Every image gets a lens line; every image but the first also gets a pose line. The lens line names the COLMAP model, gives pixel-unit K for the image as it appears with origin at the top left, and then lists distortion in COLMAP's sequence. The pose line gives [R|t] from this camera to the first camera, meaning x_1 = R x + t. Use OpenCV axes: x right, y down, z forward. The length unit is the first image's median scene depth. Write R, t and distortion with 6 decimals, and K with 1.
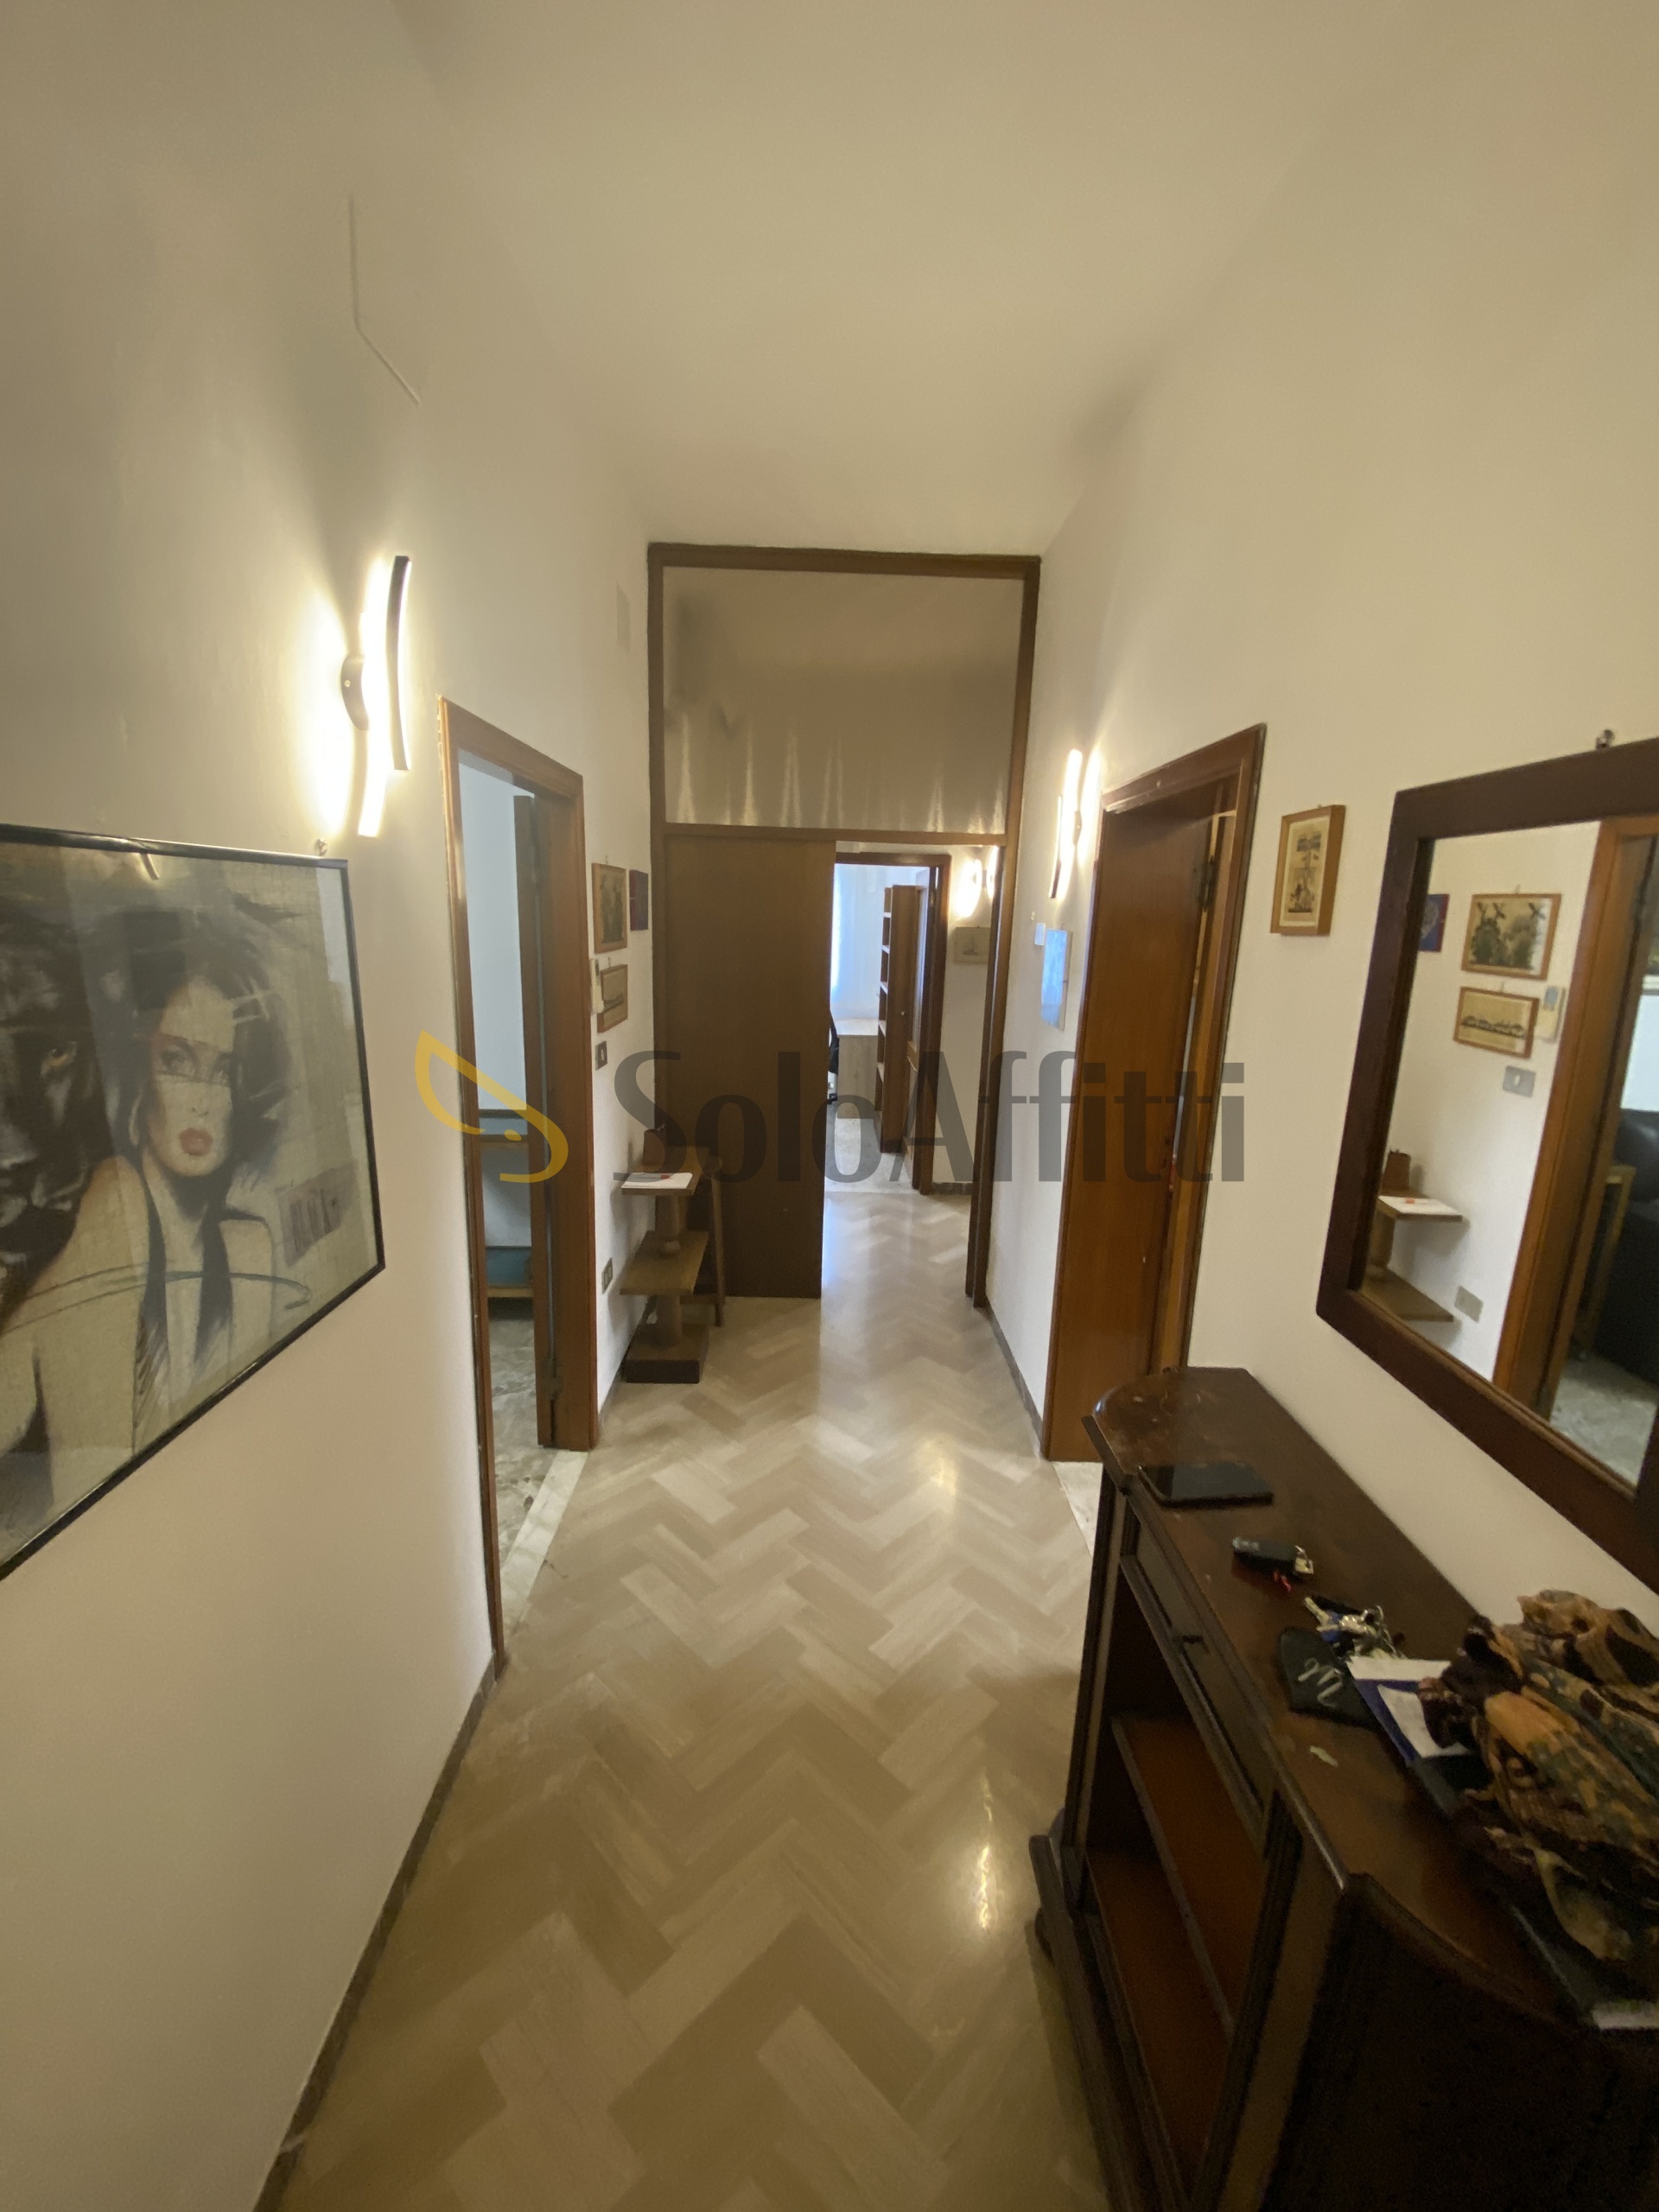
lens RADIAL K [[895.2, 0, 834.4], [0, 895.2, 1110.4], [0, 0, 1]] dist [0.002260, -0.010466]
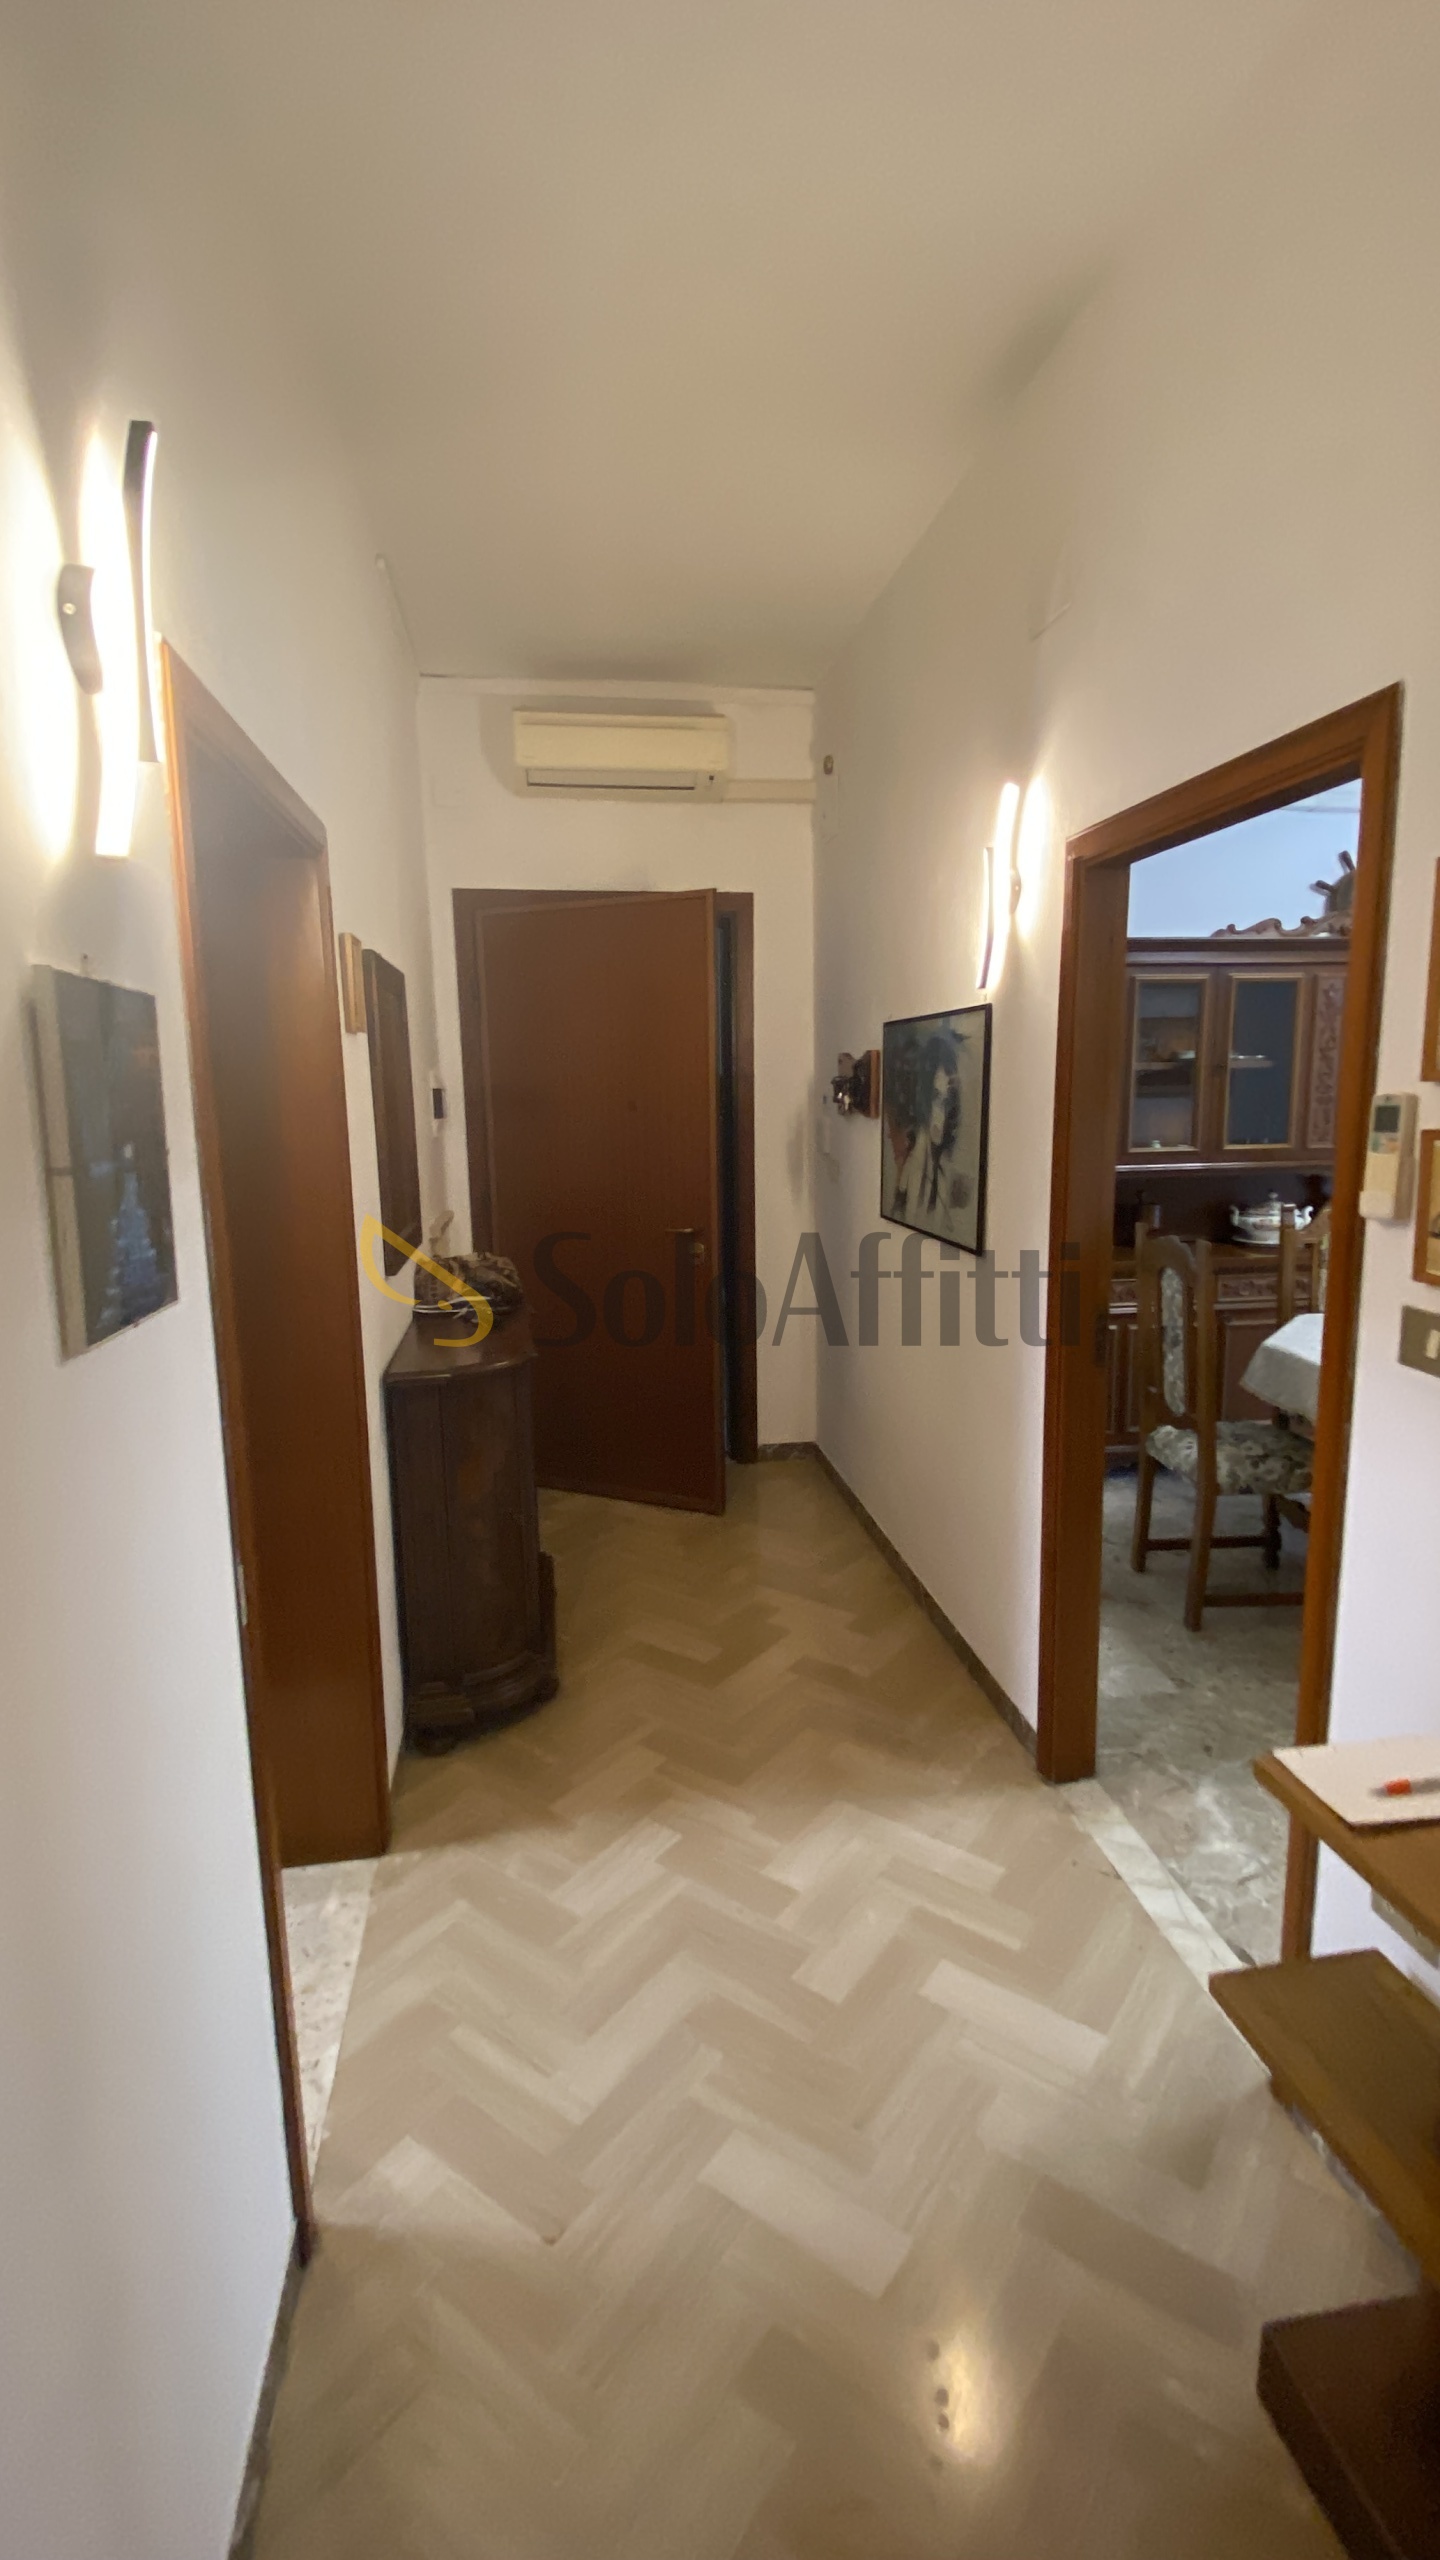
lens RADIAL K [[1154.9, 0, 704.9], [0, 1154.9, 1267.8], [0, 0, 1]] dist [-0.027656, -0.001005]
pose [[-0.992071, 0.002357, -0.125657, 0.148110], [-0.043523, 0.931514, 0.361091, -0.319418], [0.117902, 0.363697, -0.924026, 1.735314]]
